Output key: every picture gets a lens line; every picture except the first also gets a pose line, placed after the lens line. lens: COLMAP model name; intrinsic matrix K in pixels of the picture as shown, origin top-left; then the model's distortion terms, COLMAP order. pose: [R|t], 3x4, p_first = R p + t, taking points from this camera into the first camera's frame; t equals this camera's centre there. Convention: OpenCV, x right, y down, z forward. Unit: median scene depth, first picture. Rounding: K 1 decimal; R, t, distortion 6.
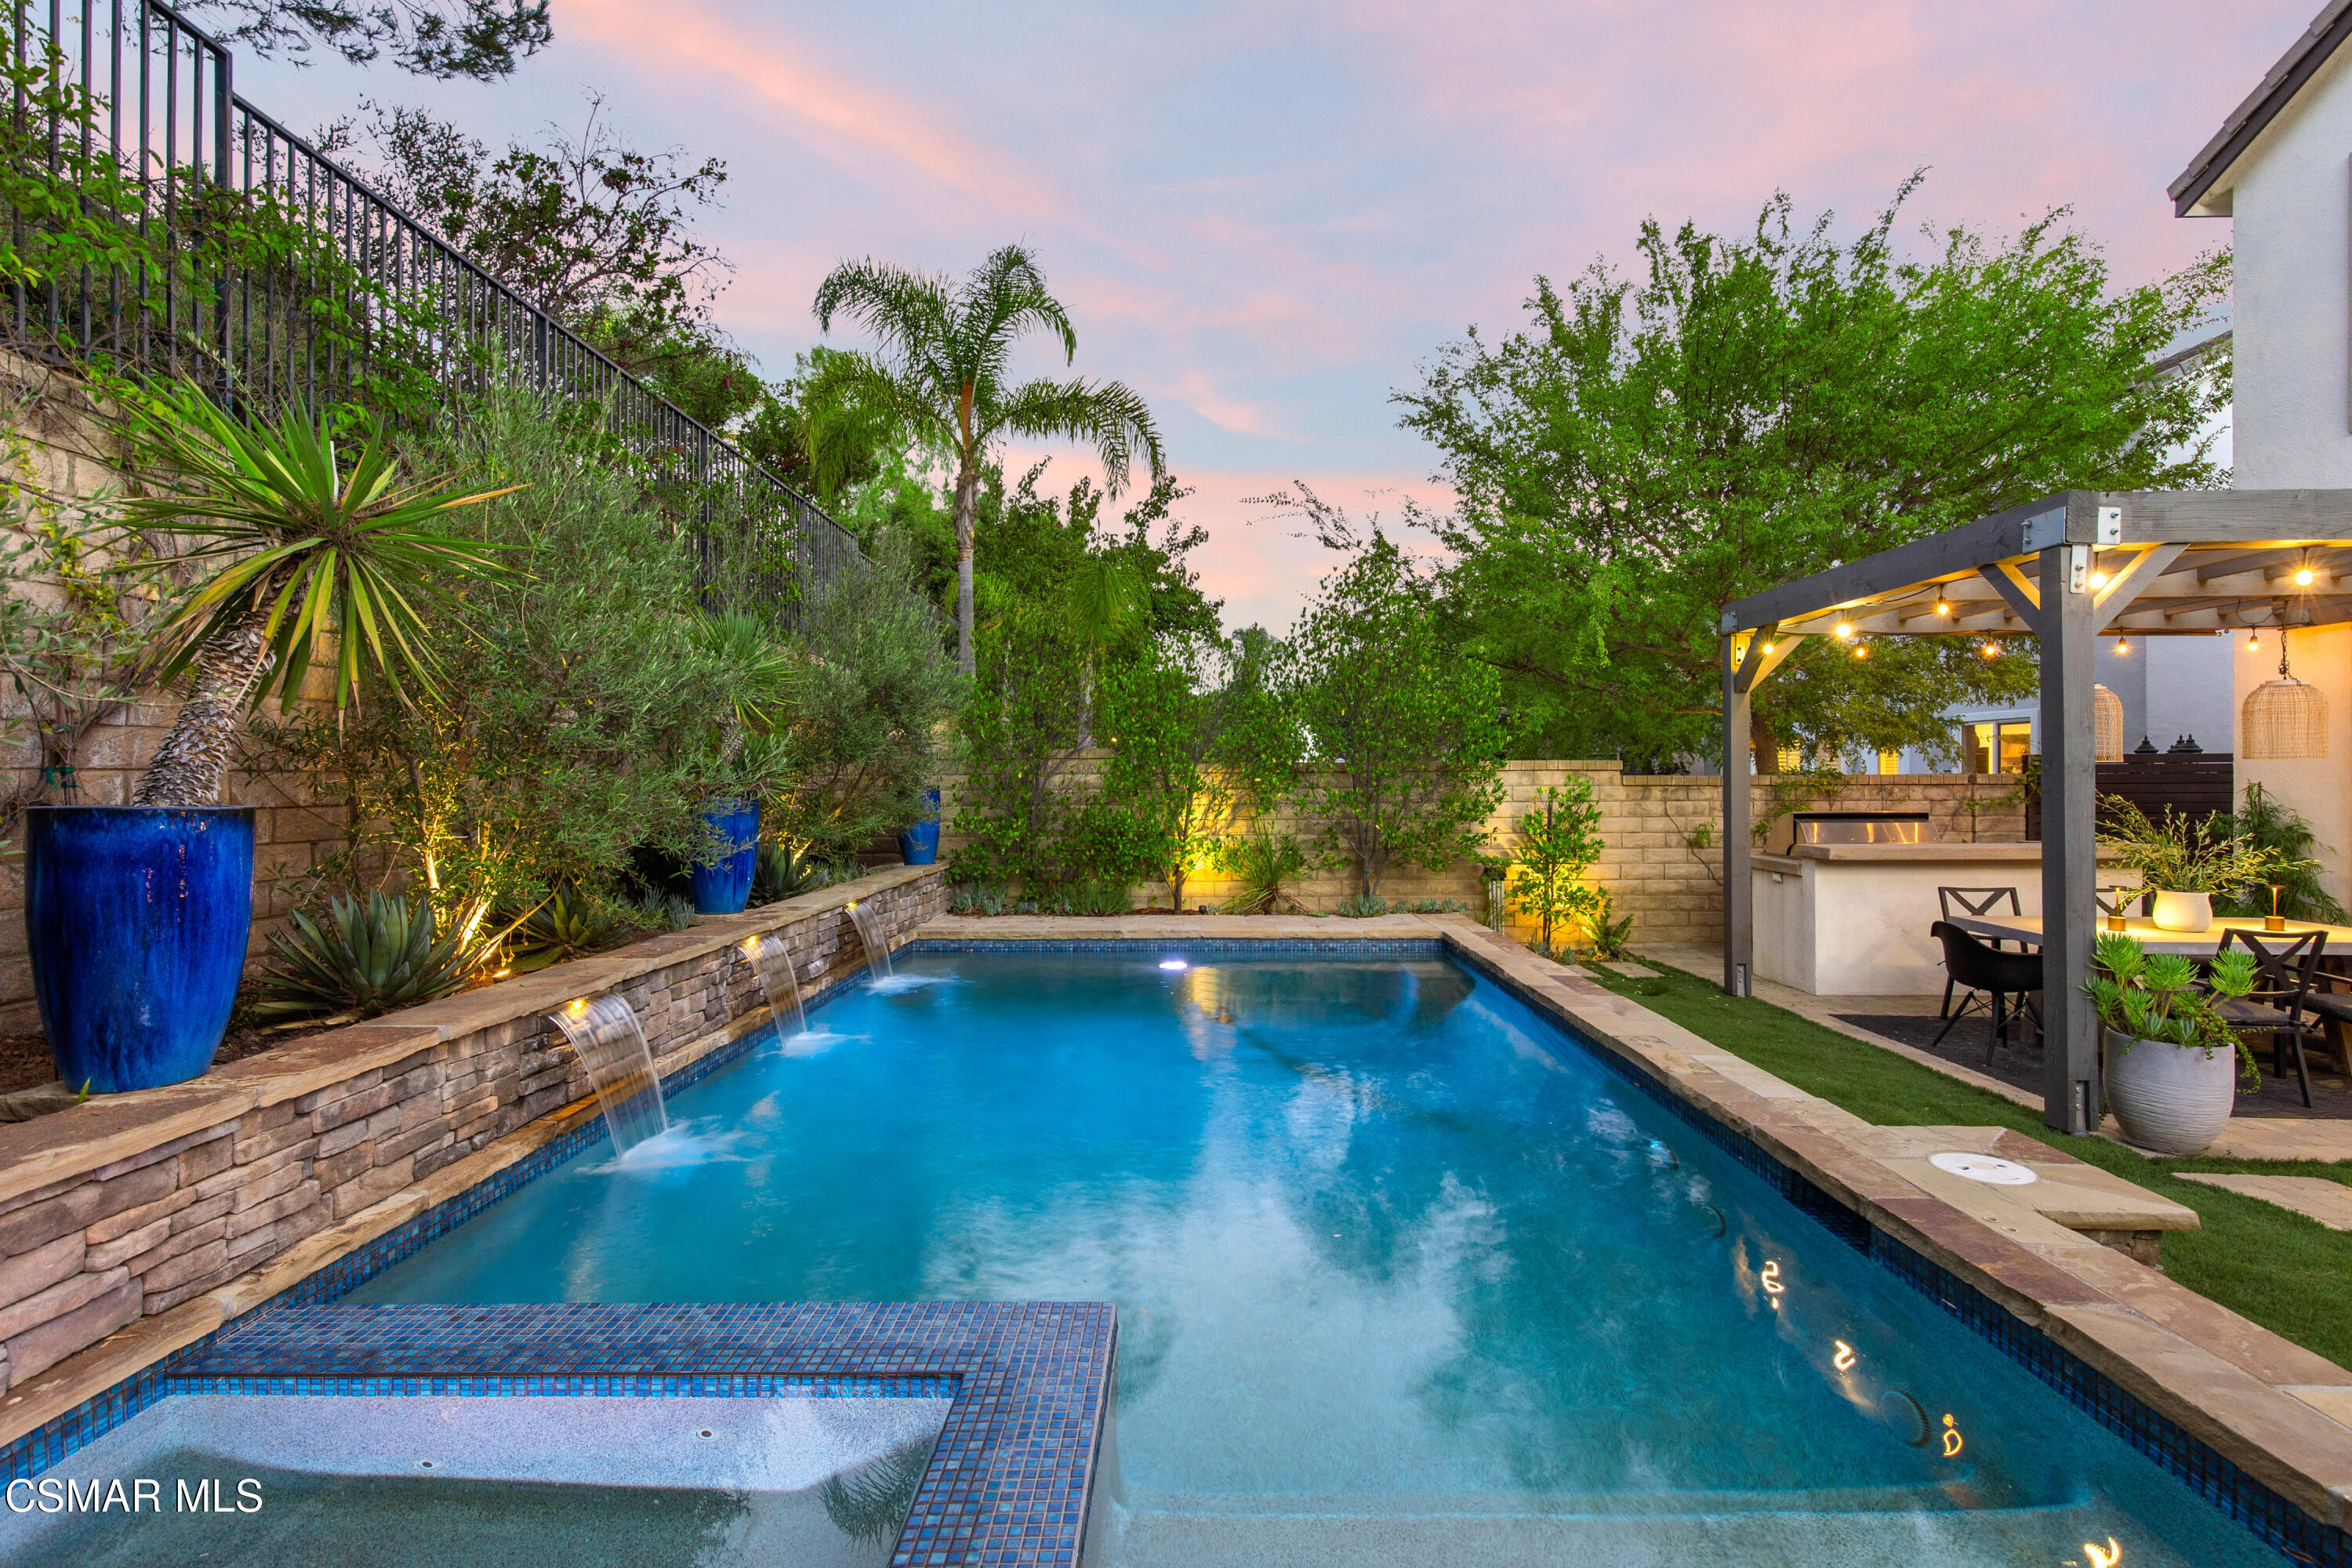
lens RADIAL K [[1092.1, 0, 1190.2], [0, 1092.1, 780.0], [0, 0, 1]] dist [0.004266, -0.000601]
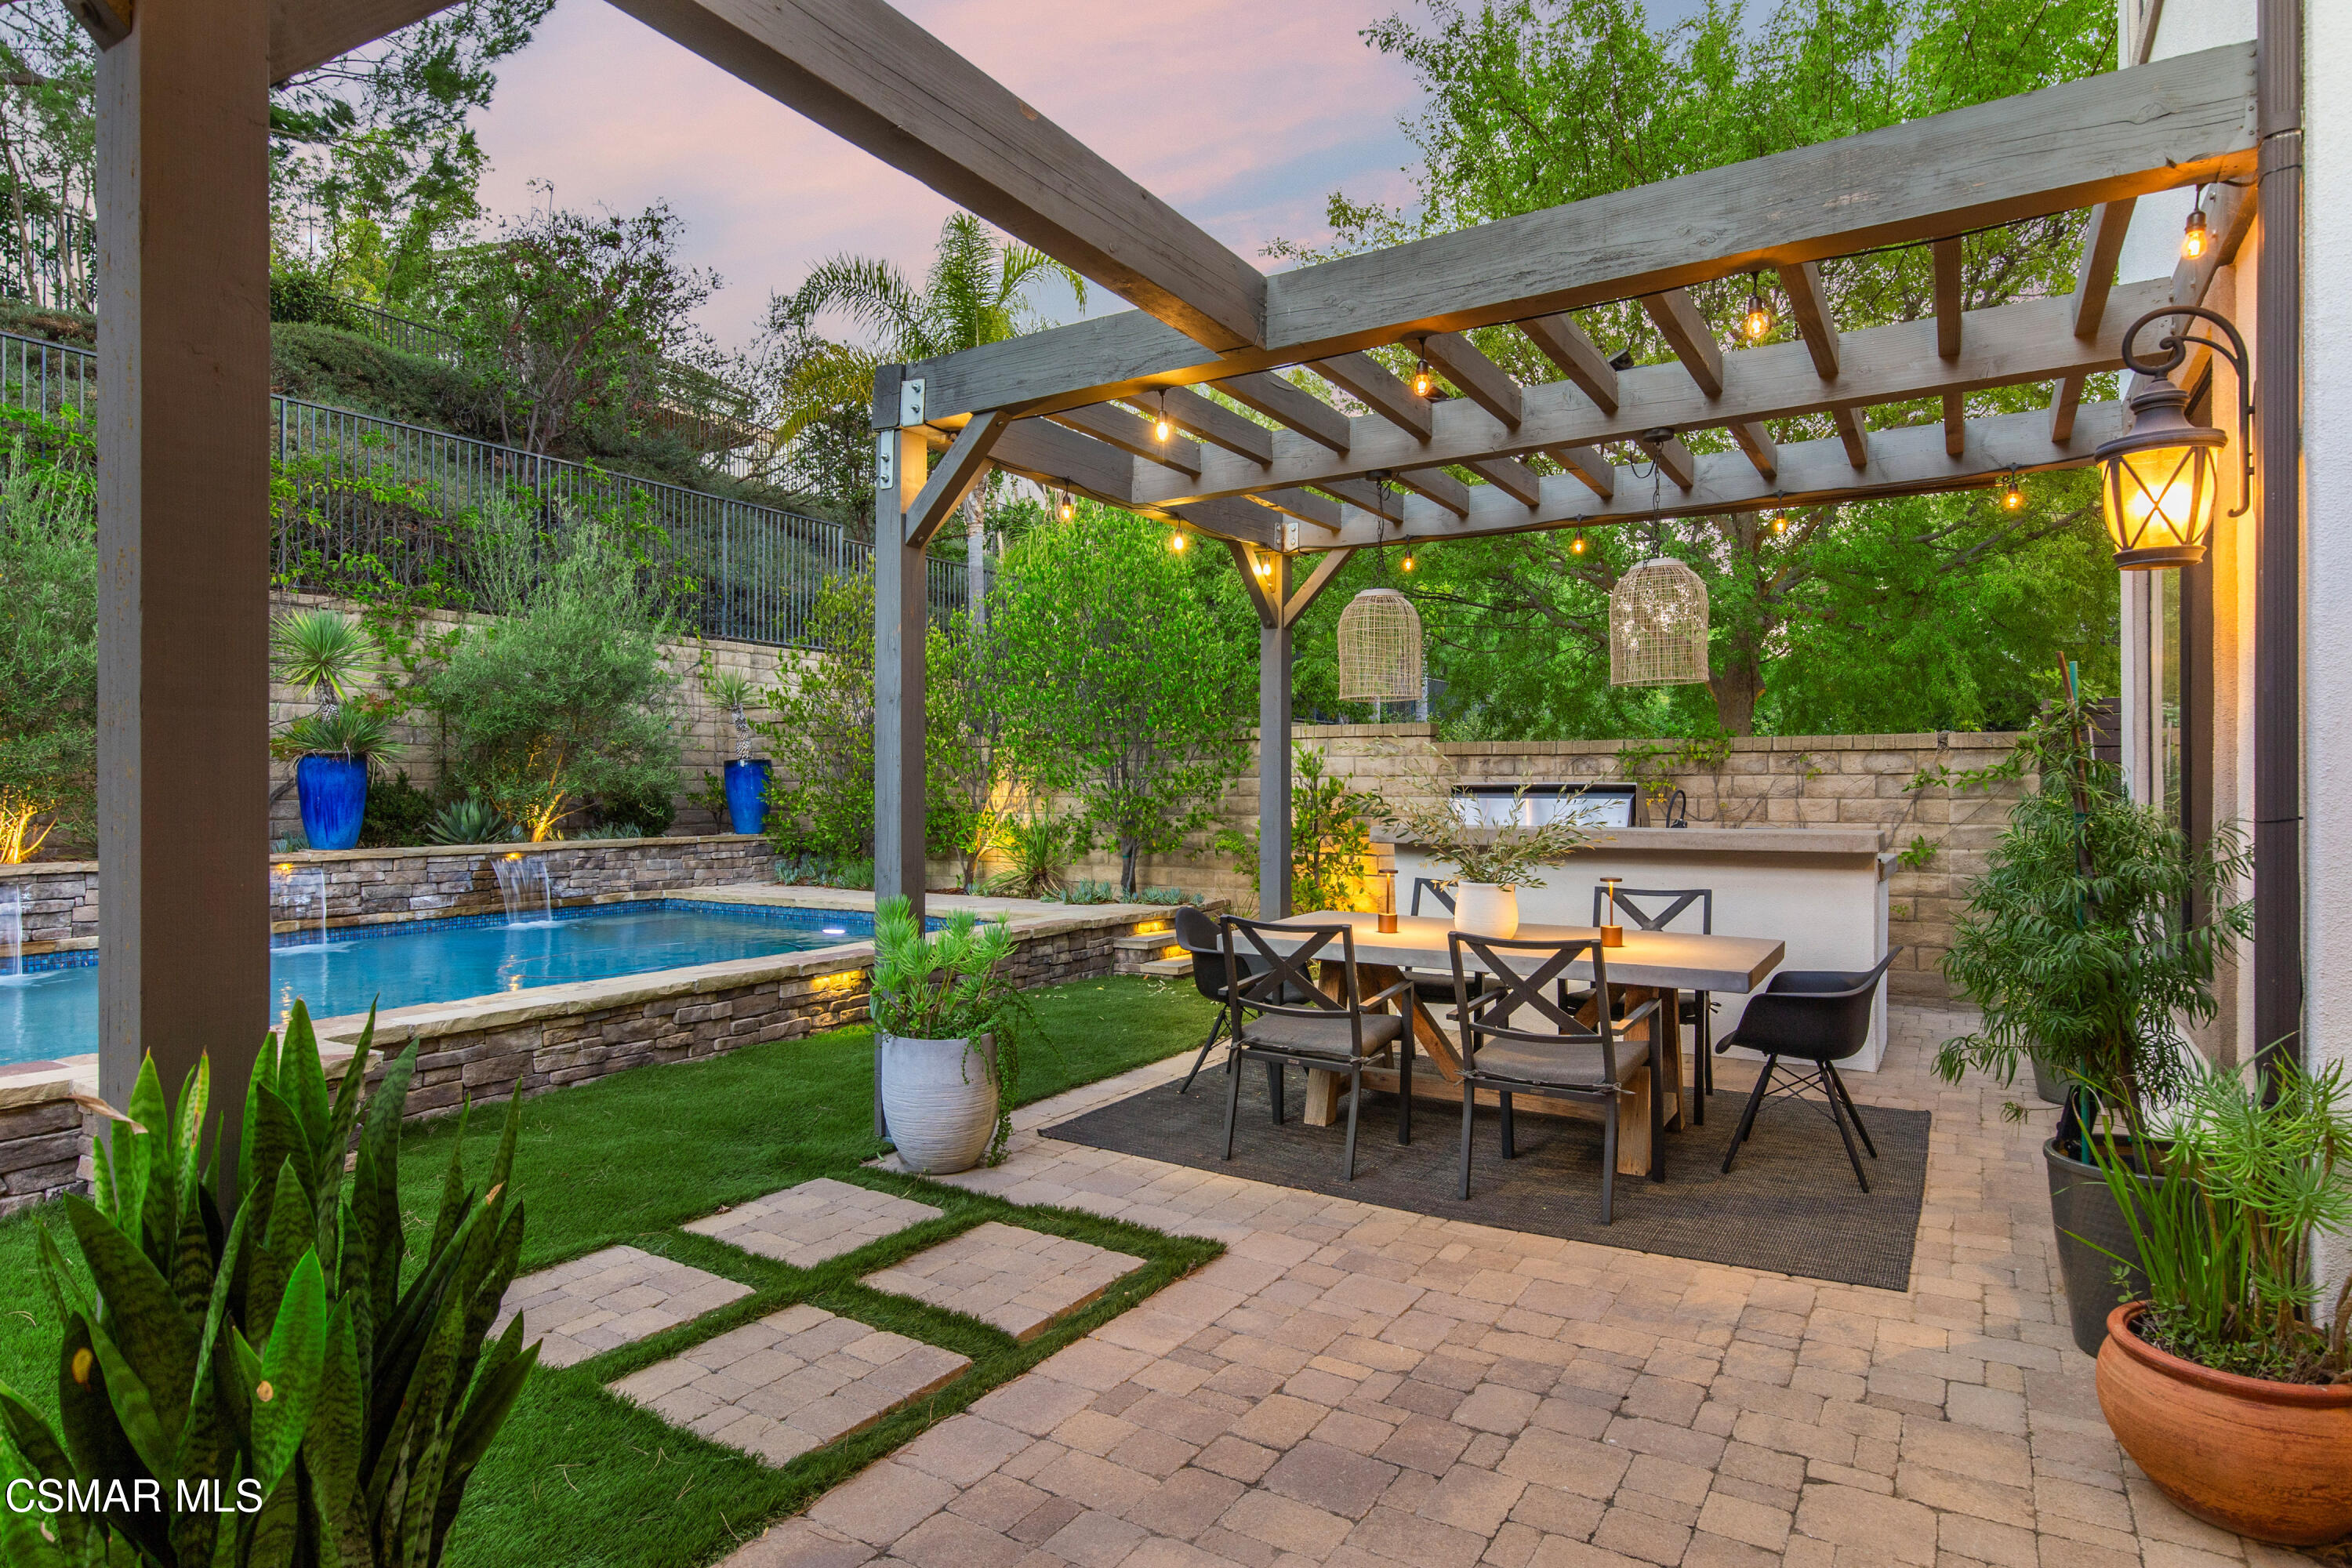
lens RADIAL K [[1282.5, 0, 1176.9], [0, 1282.5, 784.5], [0, 0, 1]] dist [-0.003061, -0.000316]
pose [[0.867878, 0.004168, -0.496760, 0.695217], [-0.003966, 0.999991, 0.001460, 0.025246], [0.496761, 0.000703, 0.867887, 0.119891]]
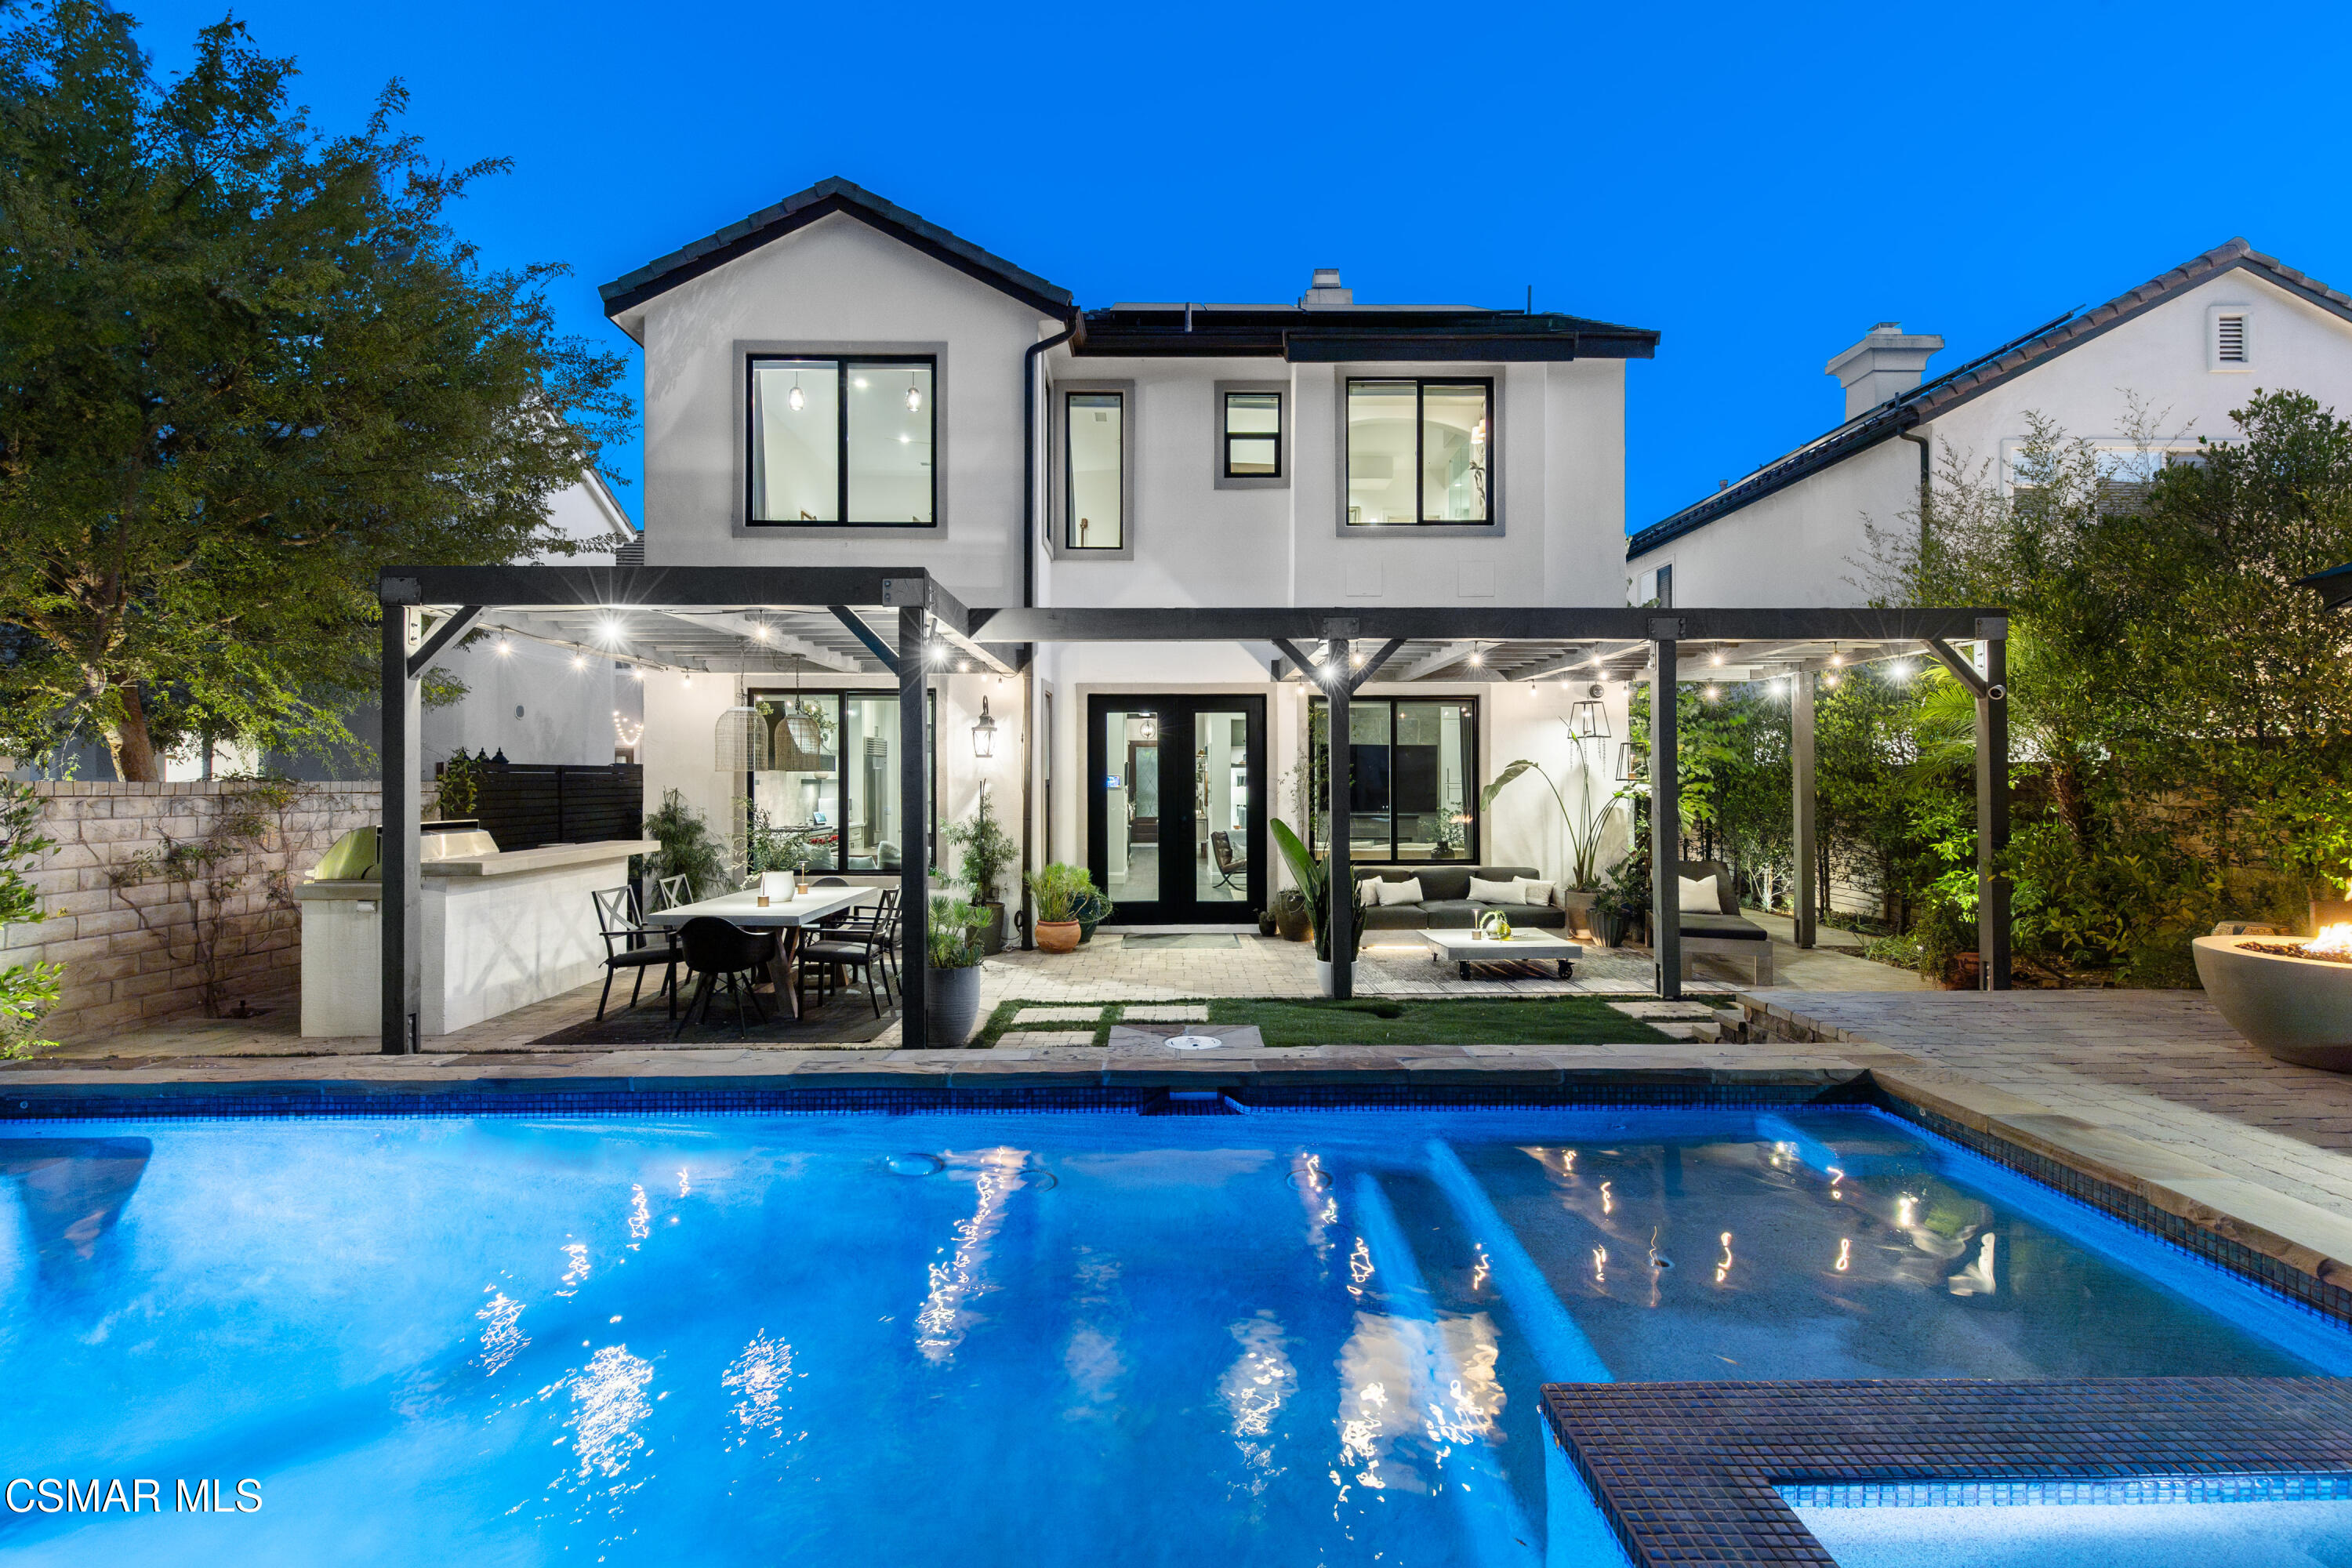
lens RADIAL K [[1092.1, 0, 1185.2], [0, 1092.1, 773.2], [0, 0, 1]] dist [0.004266, -0.000601]
pose [[-0.063218, 0.010966, 0.997940, -0.280055], [0.007057, 0.999920, -0.010541, 0.002333], [-0.997975, 0.006377, -0.063290, 0.382069]]
